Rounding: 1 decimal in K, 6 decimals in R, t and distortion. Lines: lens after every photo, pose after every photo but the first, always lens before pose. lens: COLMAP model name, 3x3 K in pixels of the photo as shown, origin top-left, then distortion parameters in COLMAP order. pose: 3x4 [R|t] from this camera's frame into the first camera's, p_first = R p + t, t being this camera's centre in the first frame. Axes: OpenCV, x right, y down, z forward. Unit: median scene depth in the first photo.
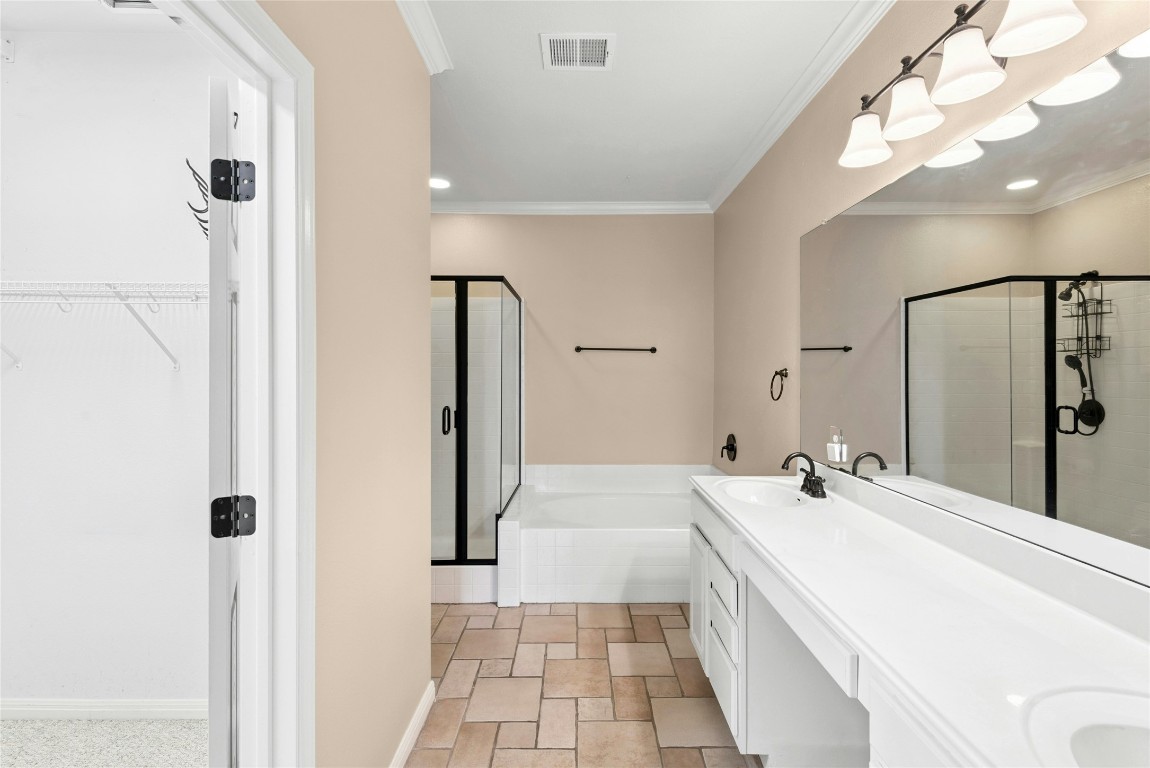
lens RADIAL K [[516.4, 0, 575.7], [0, 516.4, 375.8], [0, 0, 1]] dist [0.000470, -0.000658]
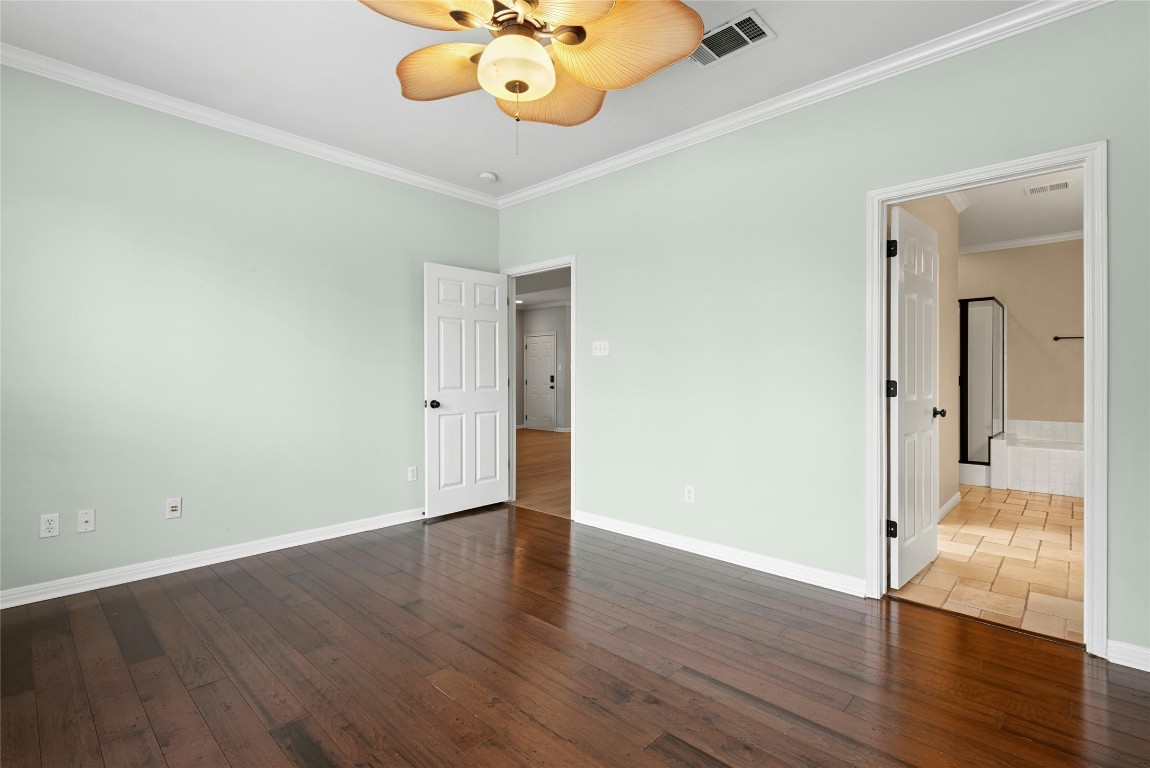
lens RADIAL K [[516.4, 0, 575.7], [0, 516.4, 375.8], [0, 0, 1]] dist [0.000470, -0.000658]
pose [[0.720409, 0.000049, -0.693549, 0.045383], [-0.006671, 0.999954, -0.006859, 0.085952], [0.693517, 0.009568, 0.720377, -1.154460]]
